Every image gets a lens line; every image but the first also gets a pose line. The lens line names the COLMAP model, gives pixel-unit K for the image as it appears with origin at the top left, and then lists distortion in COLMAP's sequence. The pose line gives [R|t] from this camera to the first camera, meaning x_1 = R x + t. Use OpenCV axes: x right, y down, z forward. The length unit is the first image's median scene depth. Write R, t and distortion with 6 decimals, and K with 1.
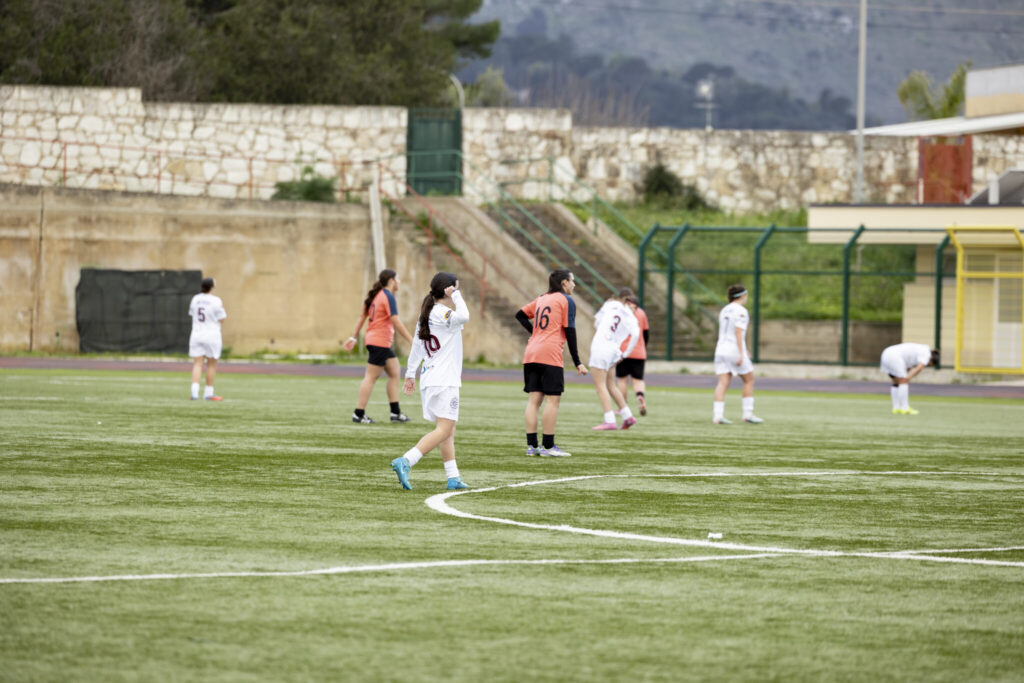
lens RADIAL K [[5527.7, 0, 509.7], [0, 5527.7, 343.3], [0, 0, 1]] dist [0.047536, 0.000000]
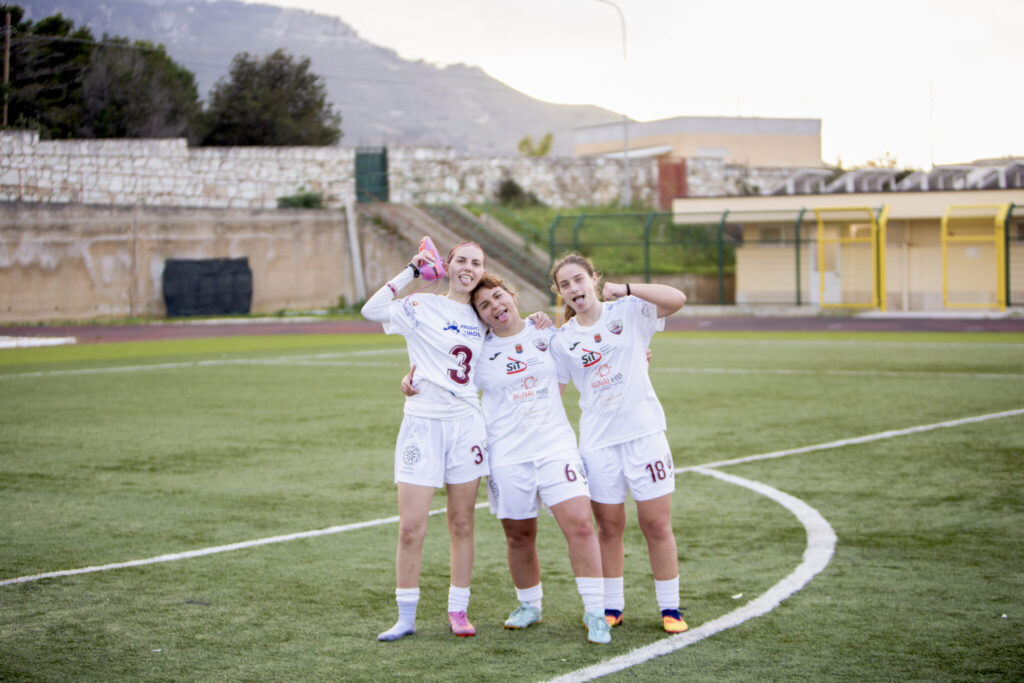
lens RADIAL K [[2039.5, 0, 513.7], [0, 2039.5, 349.6], [0, 0, 1]] dist [-0.291732, 0.000000]
pose [[0.972950, -0.048399, 0.225889, -0.106380], [0.039761, 0.998299, 0.042635, -0.008701], [-0.227568, -0.032500, 0.973220, 0.444119]]
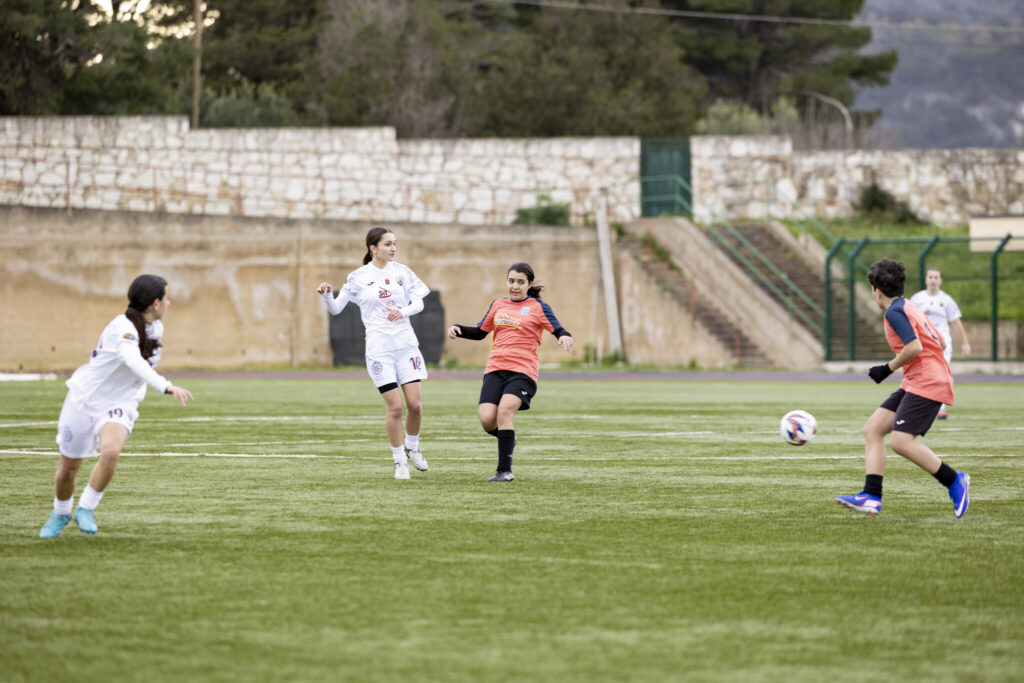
lens RADIAL K [[5527.7, 0, 509.5], [0, 5527.7, 341.1], [0, 0, 1]] dist [0.047536, 0.000000]
pose [[0.991495, -0.023558, -0.127994, 0.096434], [0.022819, 0.999713, -0.007233, 0.005129], [0.128128, 0.004251, 0.991749, -0.093315]]
